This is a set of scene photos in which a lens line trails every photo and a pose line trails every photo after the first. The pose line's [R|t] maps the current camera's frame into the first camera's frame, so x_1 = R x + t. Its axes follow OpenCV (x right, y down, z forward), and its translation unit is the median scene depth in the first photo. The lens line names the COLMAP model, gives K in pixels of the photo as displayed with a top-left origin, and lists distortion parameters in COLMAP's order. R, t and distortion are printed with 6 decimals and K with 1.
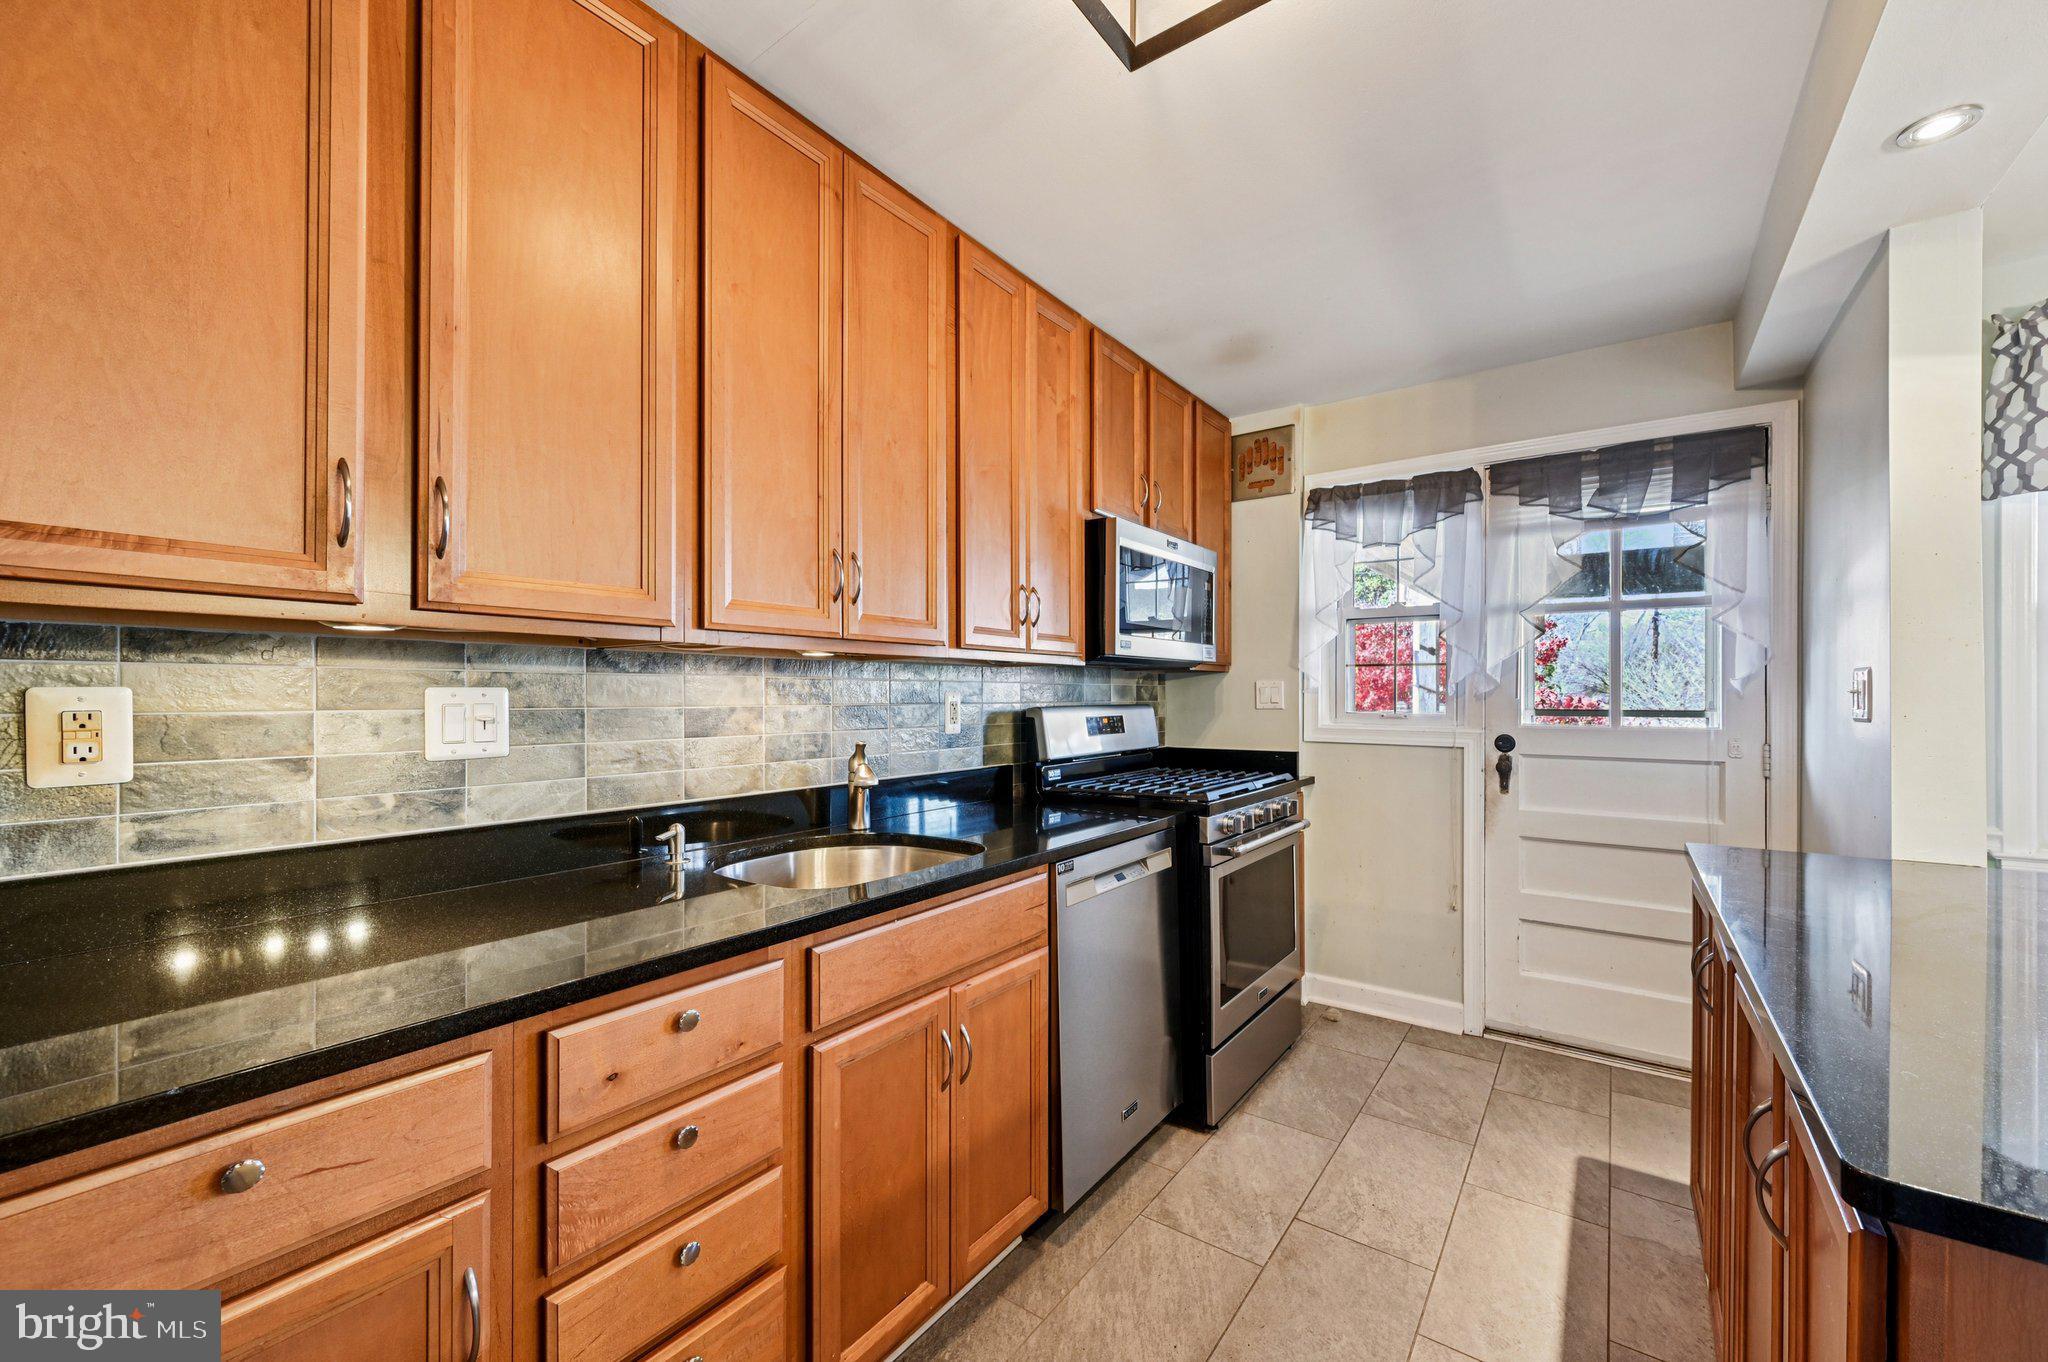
lens RADIAL K [[805.6, 0, 1029.9], [0, 805.6, 697.1], [0, 0, 1]] dist [0.000643, 0.000011]
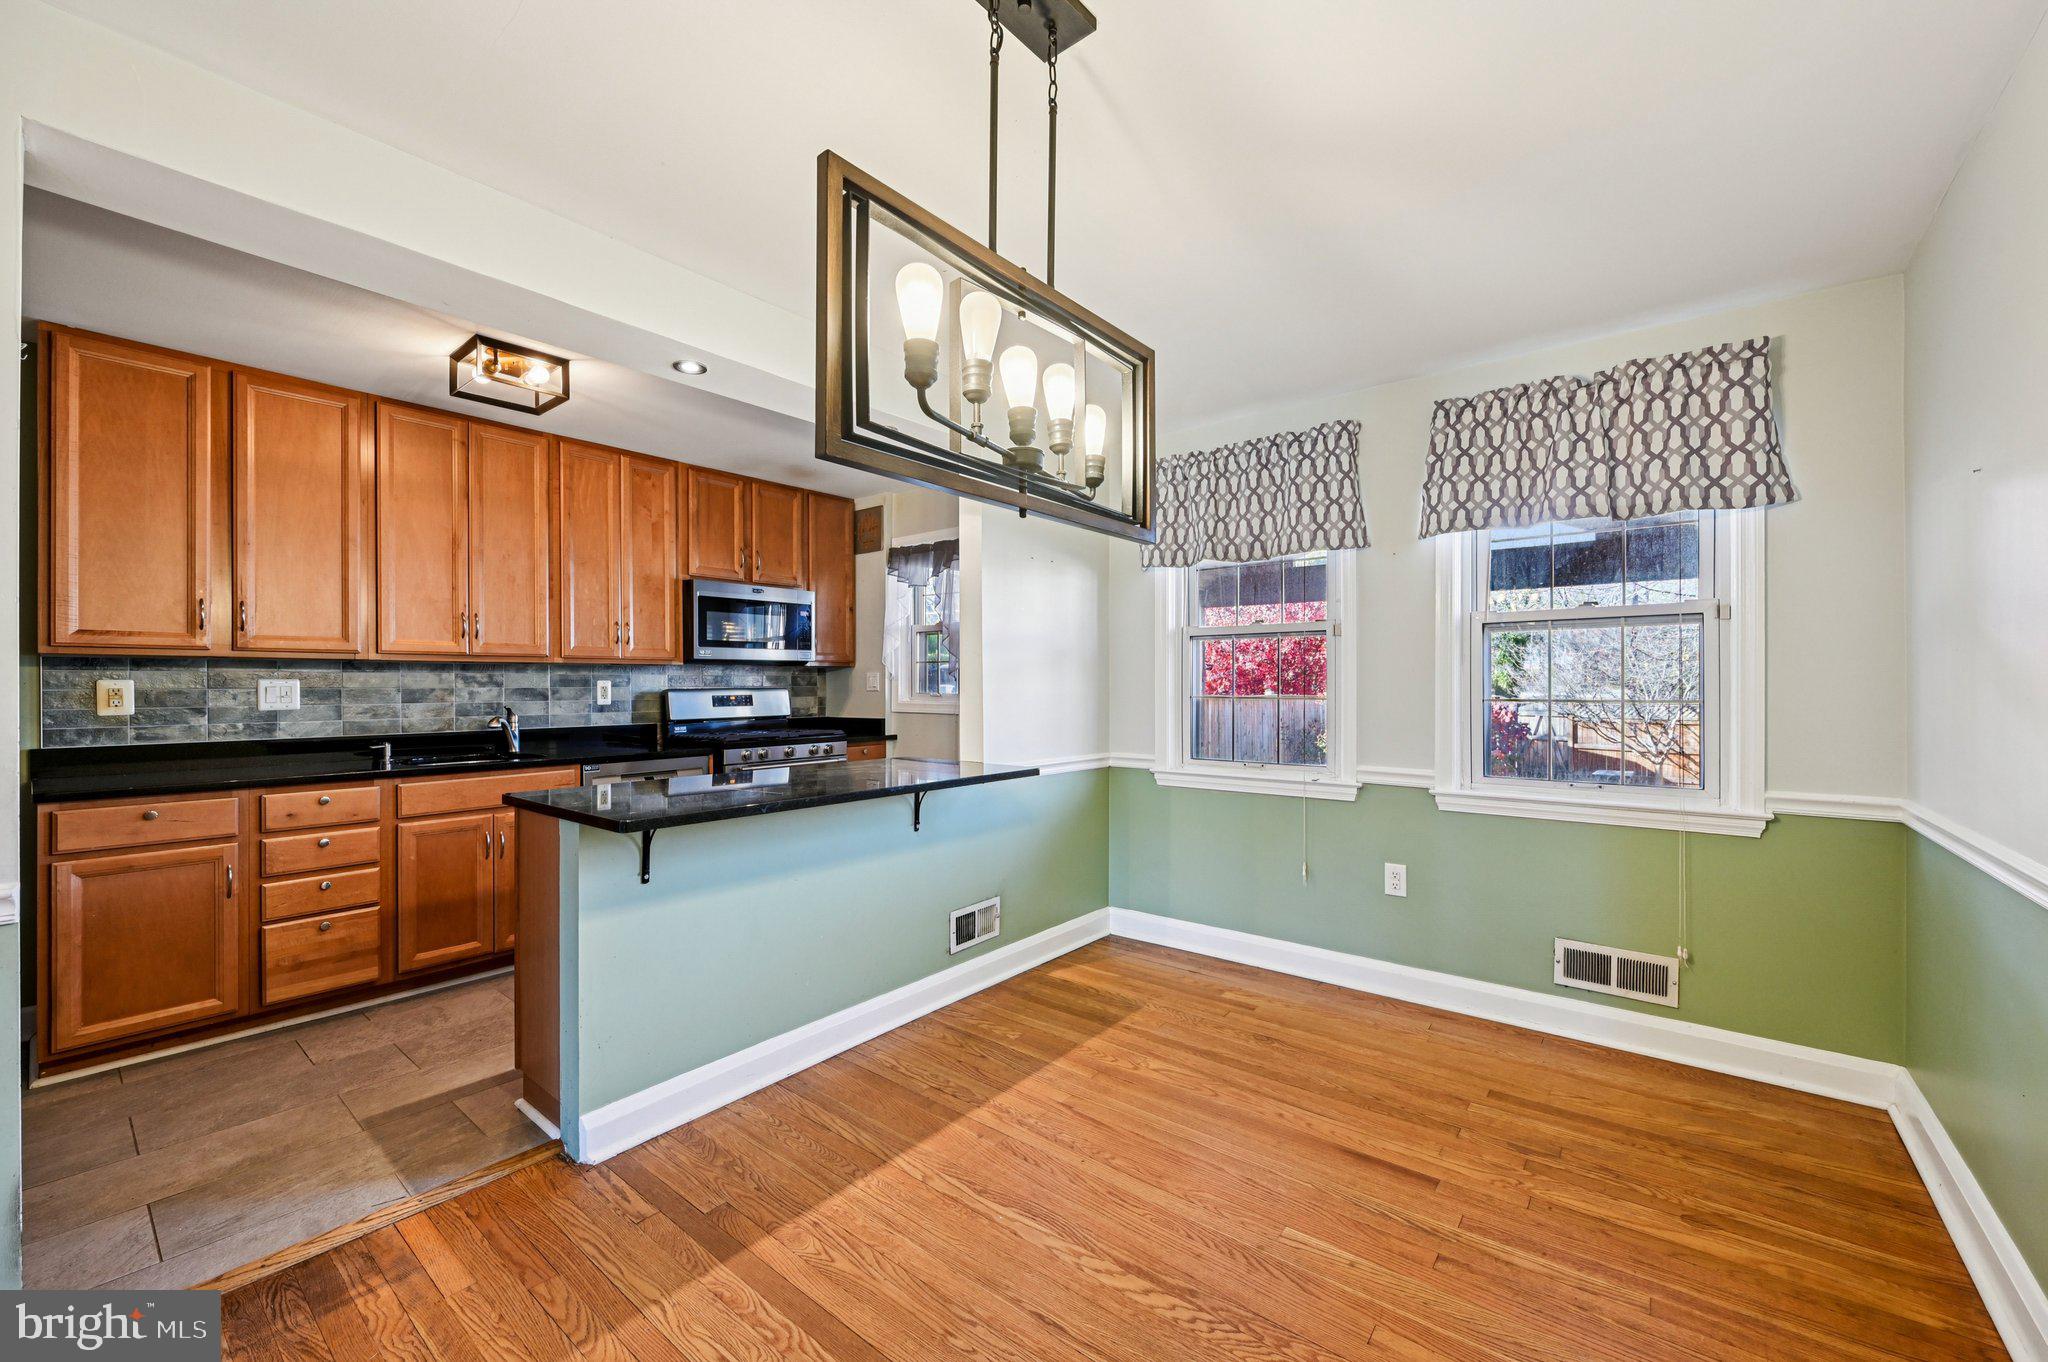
lens RADIAL K [[806.0, 0, 1032.4], [0, 806.0, 688.8], [0, 0, 1]] dist [-0.002058, -0.000286]
pose [[0.998938, -0.002883, -0.045995, 1.283331], [0.003089, 0.999986, 0.004406, 0.009677], [0.045982, -0.004543, 0.998932, -0.987377]]
